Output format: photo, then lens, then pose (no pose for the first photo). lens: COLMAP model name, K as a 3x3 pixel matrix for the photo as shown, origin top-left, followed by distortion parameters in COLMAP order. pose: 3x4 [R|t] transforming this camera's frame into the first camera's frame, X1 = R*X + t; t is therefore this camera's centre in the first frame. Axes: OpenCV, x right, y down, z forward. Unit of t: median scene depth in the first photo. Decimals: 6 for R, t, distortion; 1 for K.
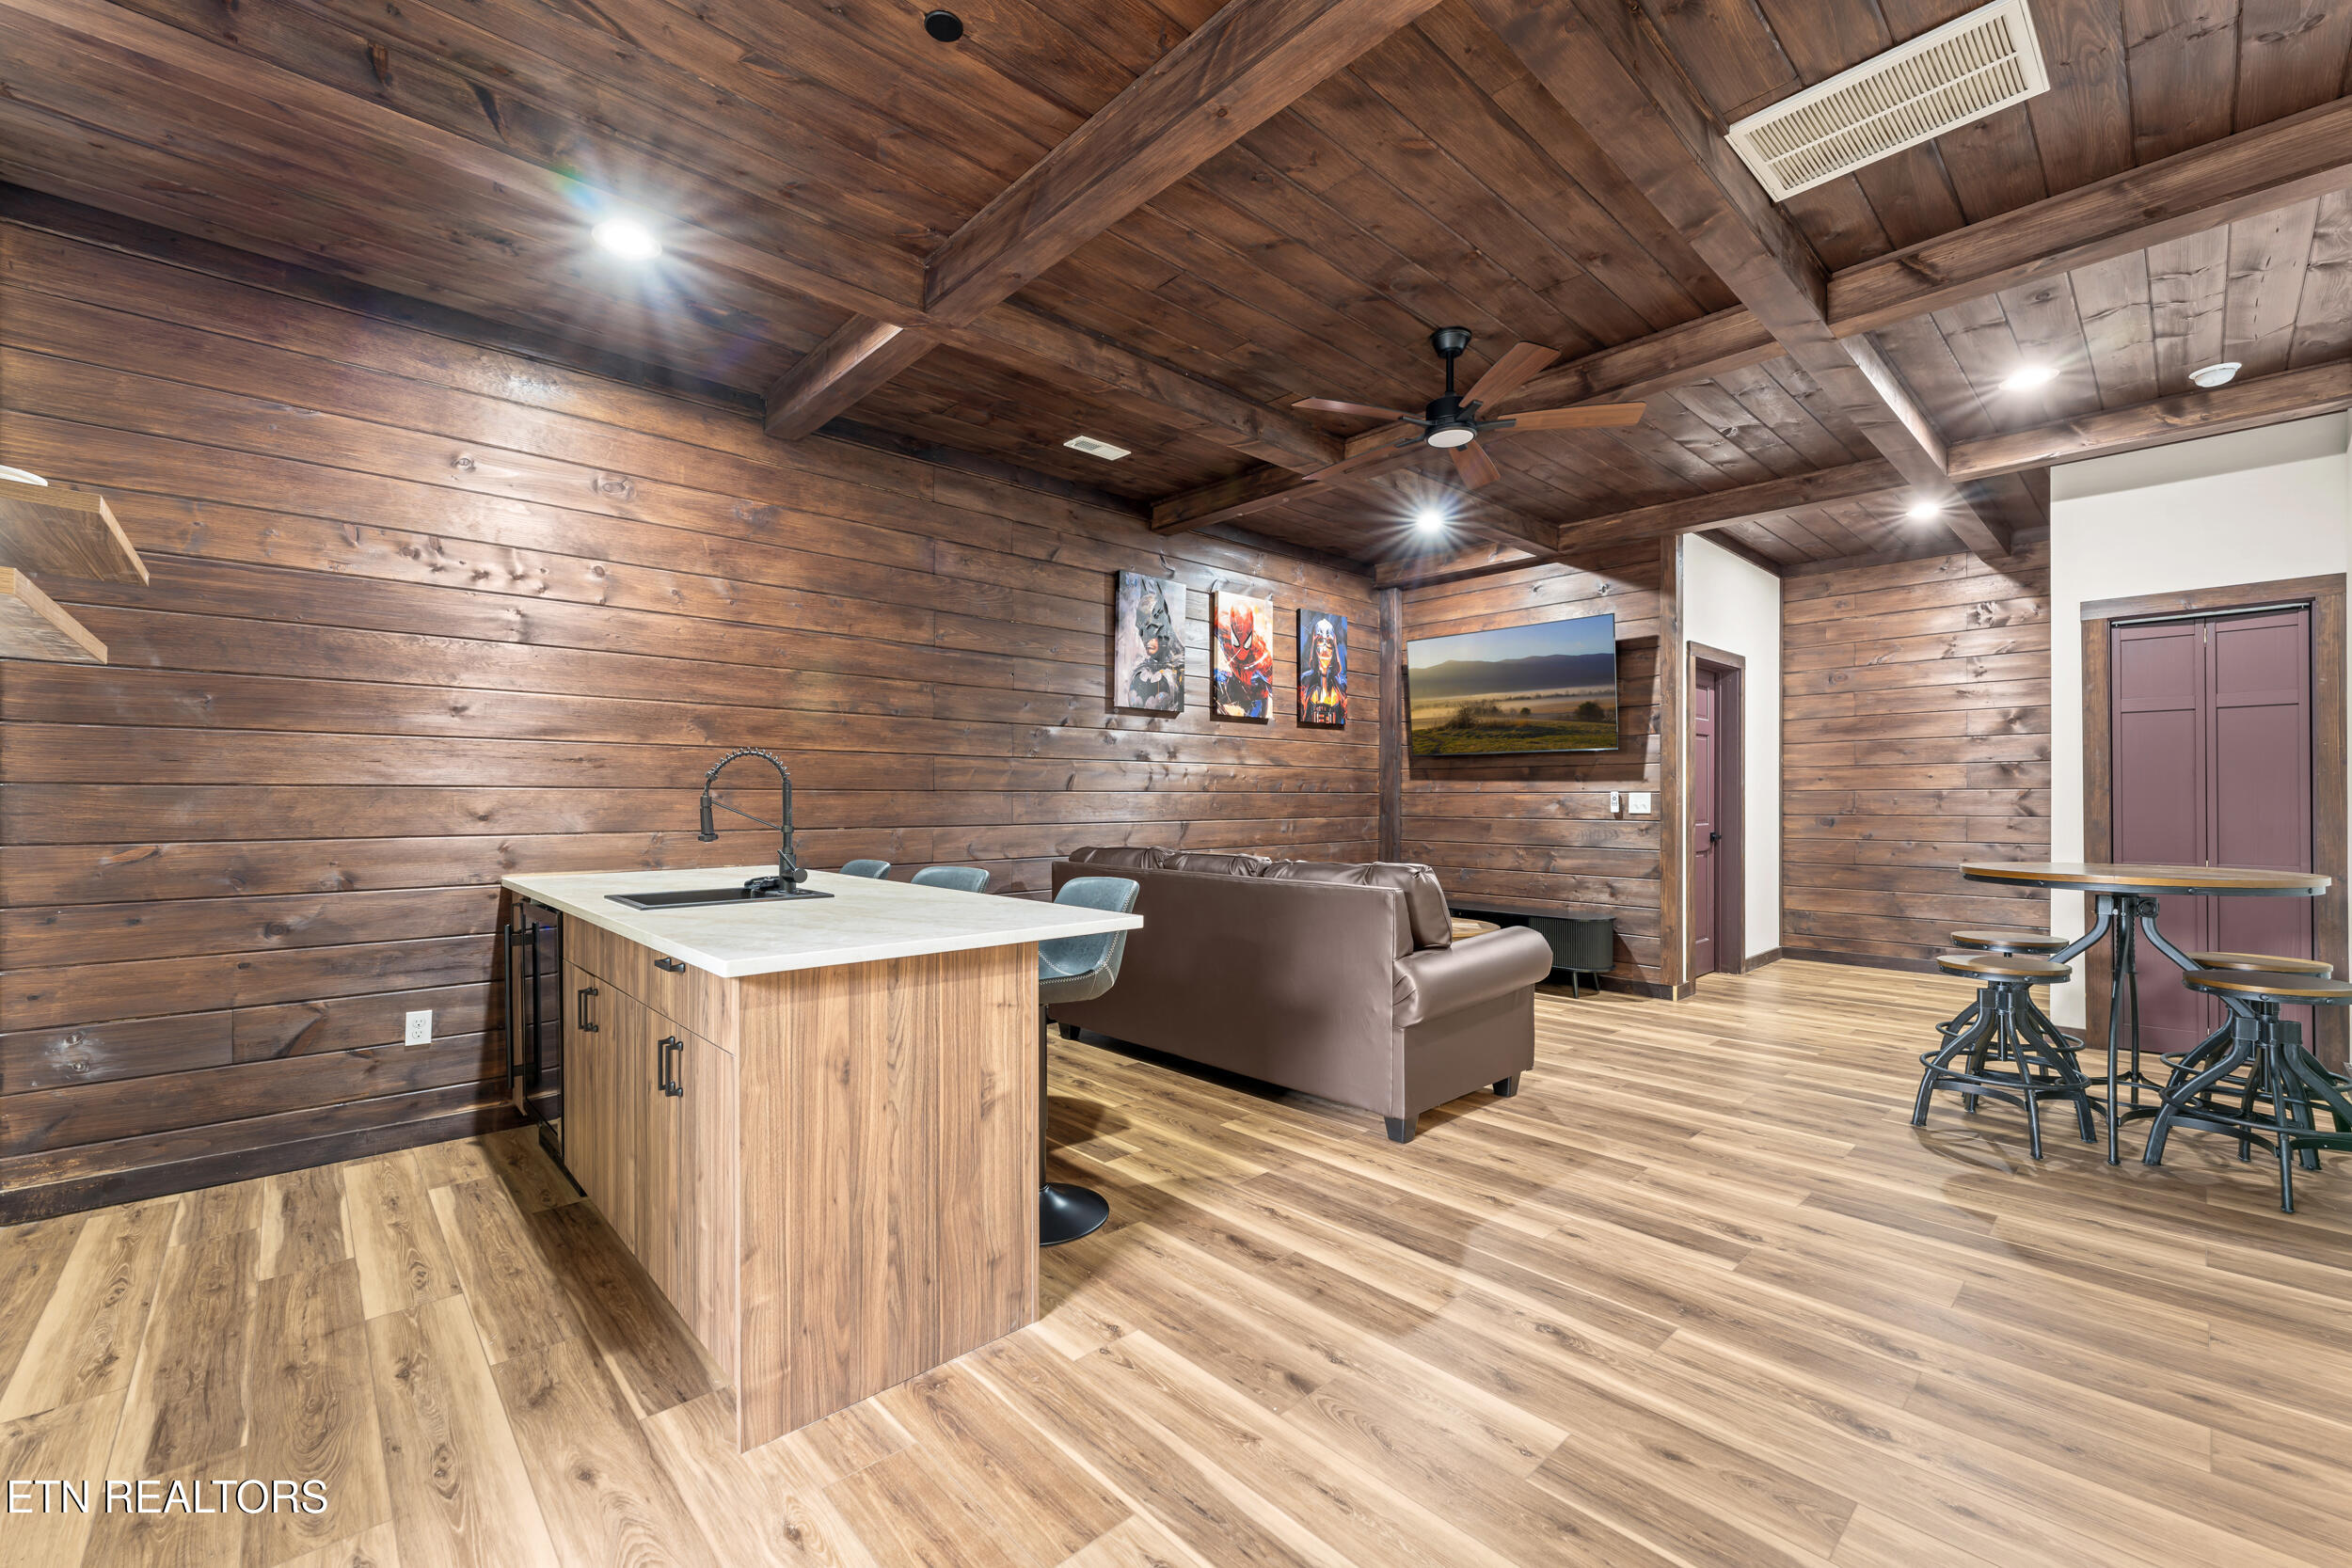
lens RADIAL K [[951.4, 0, 1176.0], [0, 951.4, 784.0], [0, 0, 1]] dist [0.024156, -0.000147]
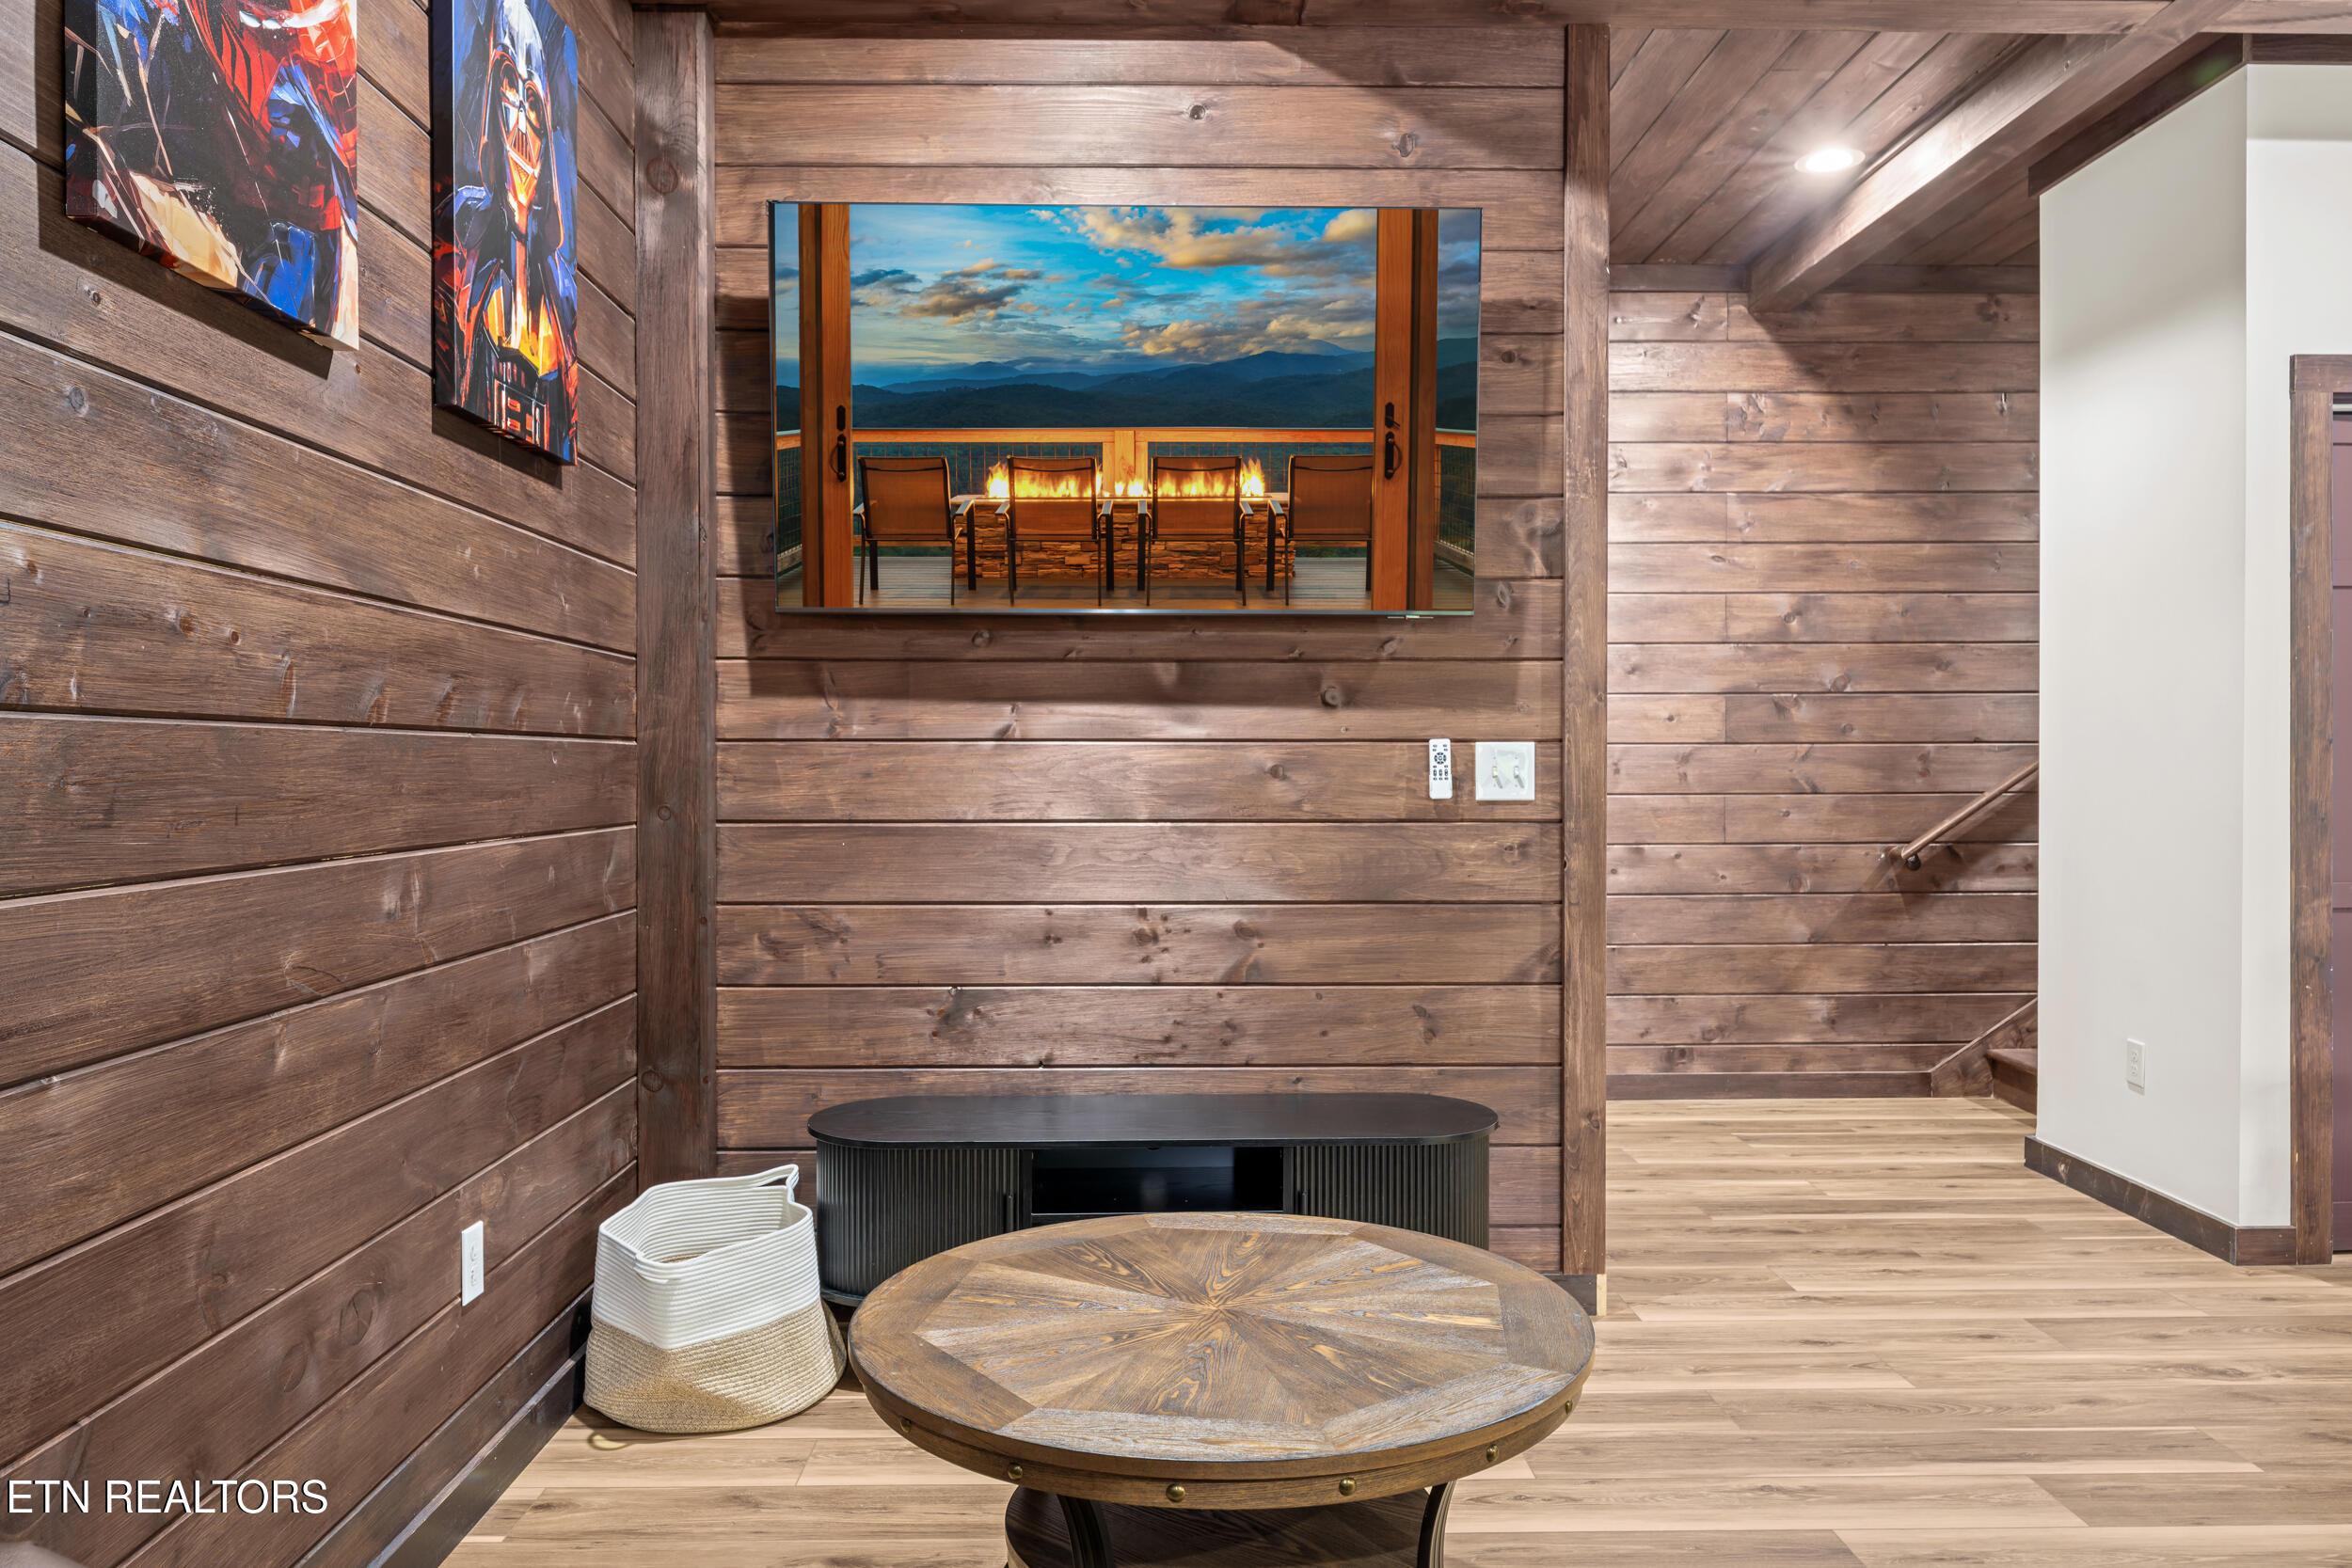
lens RADIAL K [[1588.2, 0, 1161.3], [0, 1588.2, 785.4], [0, 0, 1]] dist [0.000543, -0.001051]
pose [[0.674158, -0.009346, 0.738528, -0.031574], [-0.010227, 0.999706, 0.021987, 0.012856], [-0.738516, -0.022376, 0.673864, 0.667078]]
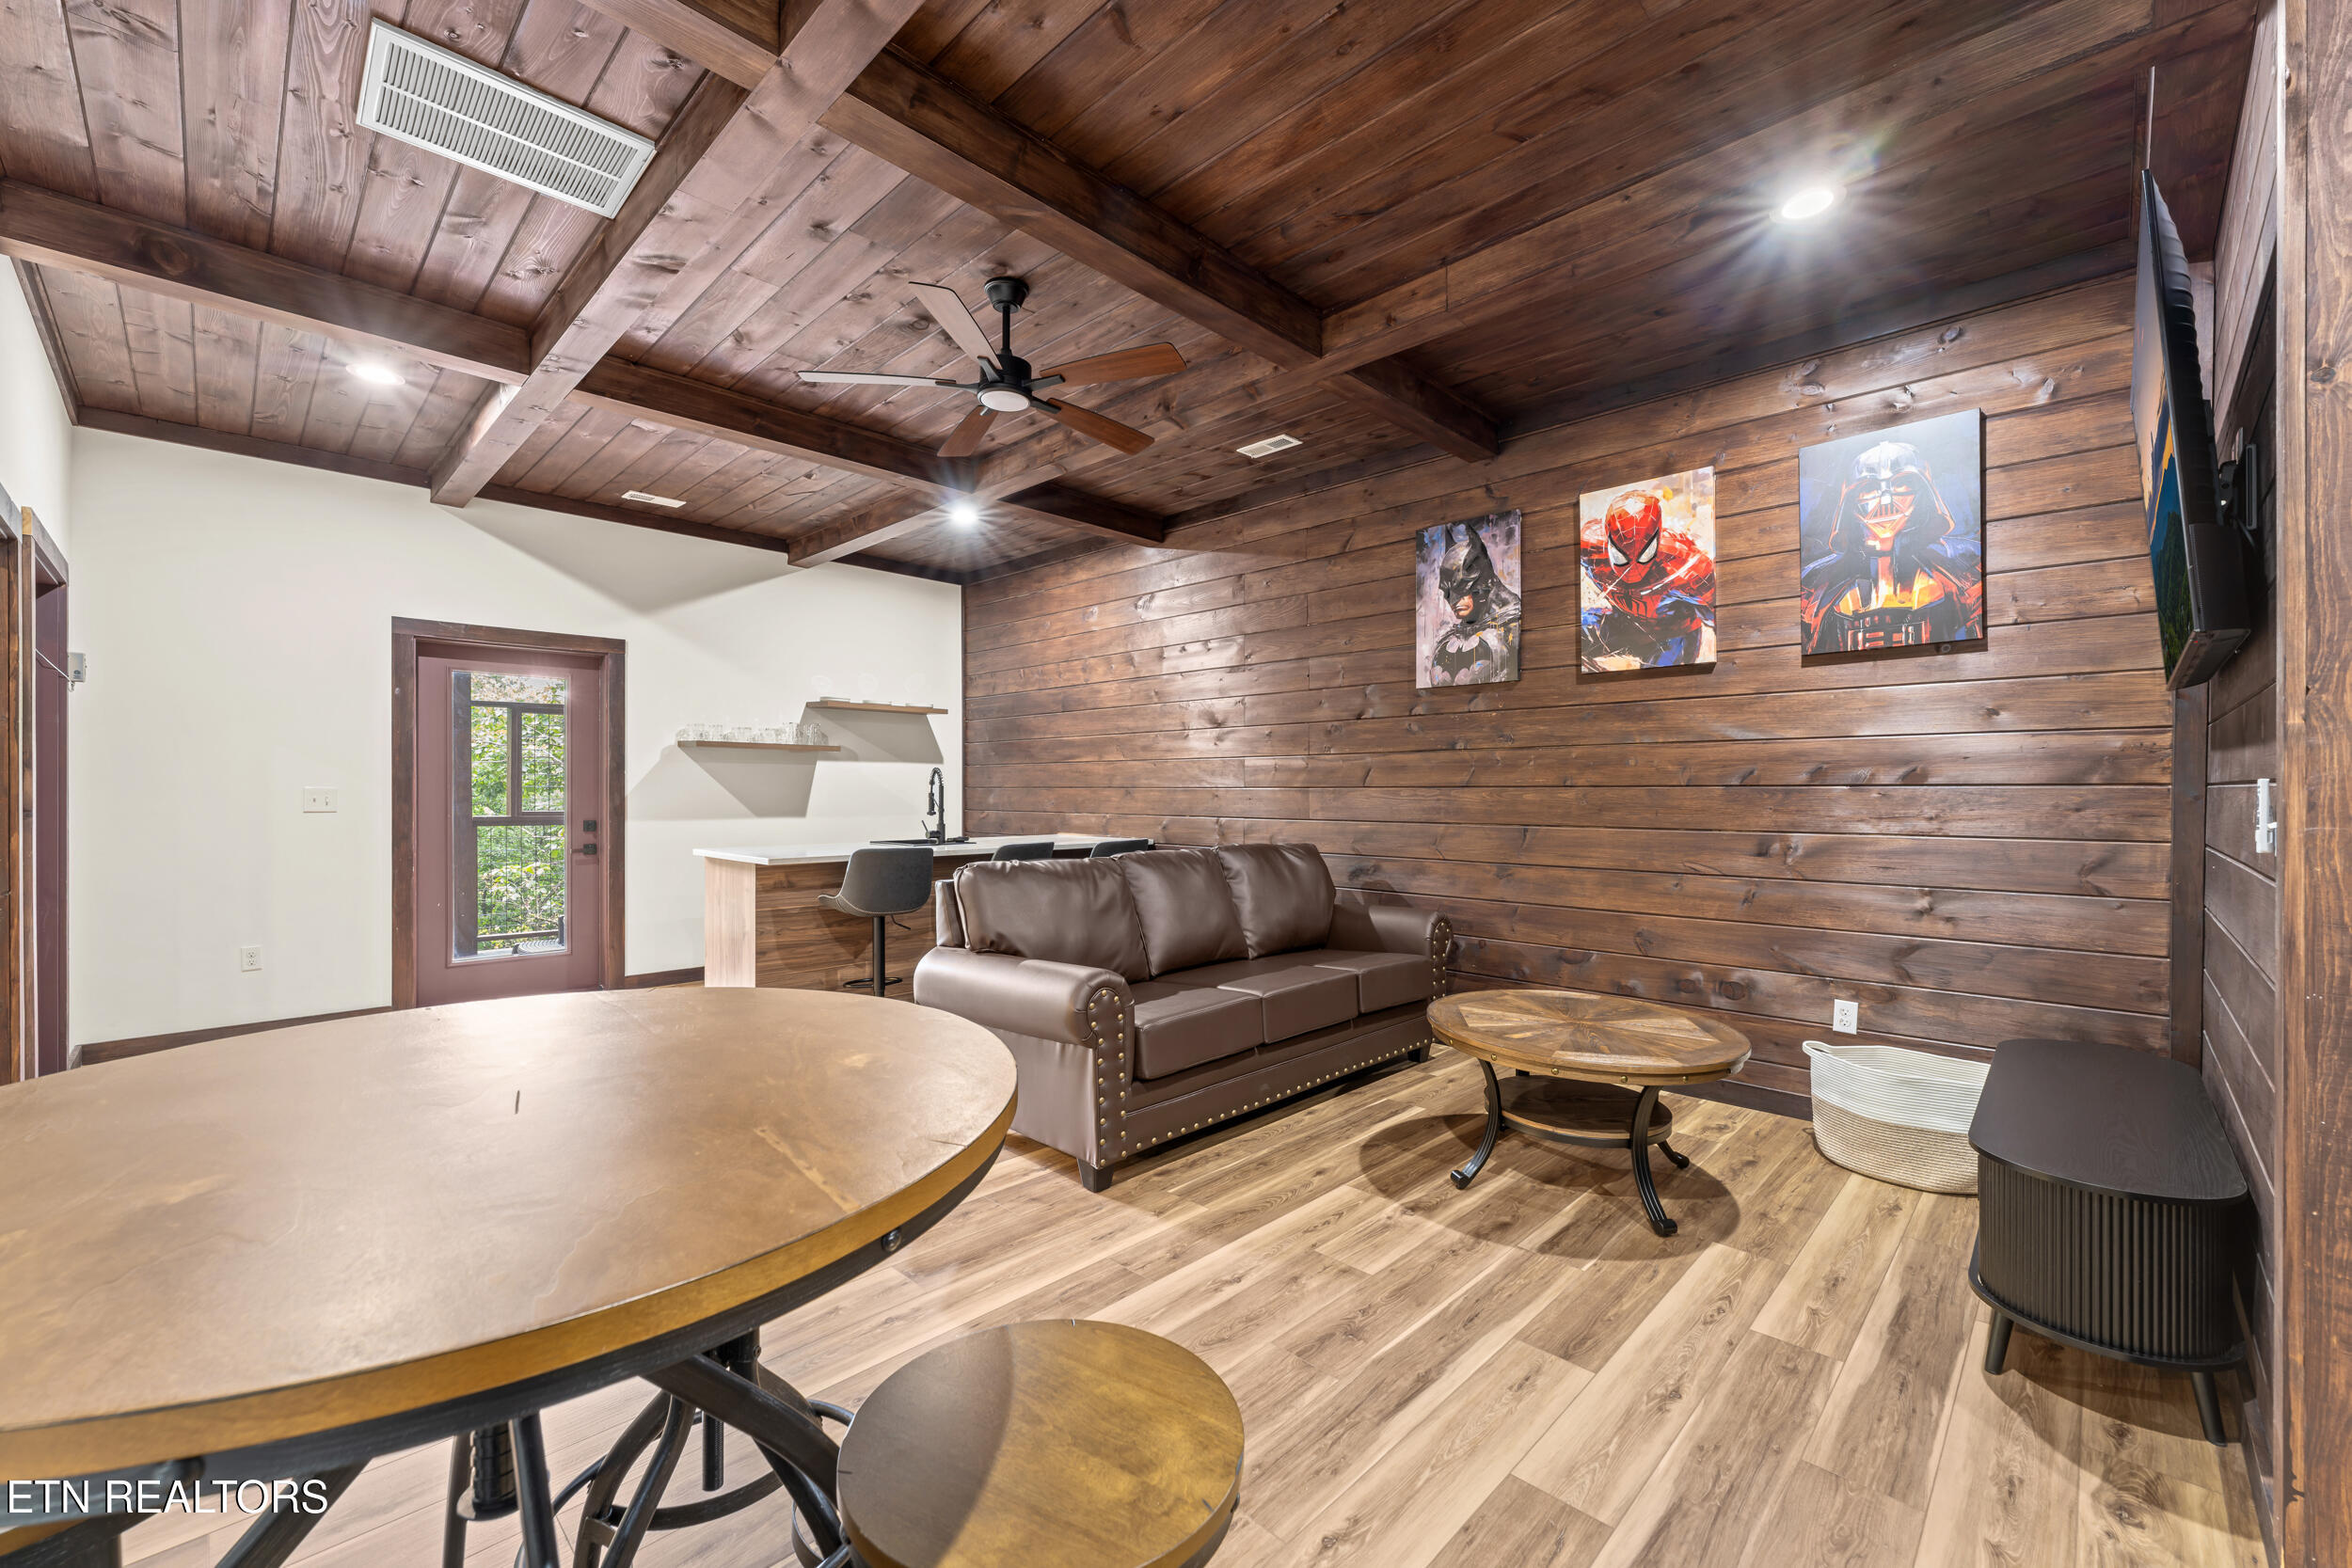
lens RADIAL K [[946.5, 0, 1185.8], [0, 946.5, 787.9], [0, 0, 1]] dist [-0.001089, -0.000300]
pose [[0.046622, -0.000498, -0.998912, 0.693827], [0.017024, 0.999855, 0.000296, 0.004465], [0.998768, -0.017019, 0.046624, 0.656037]]
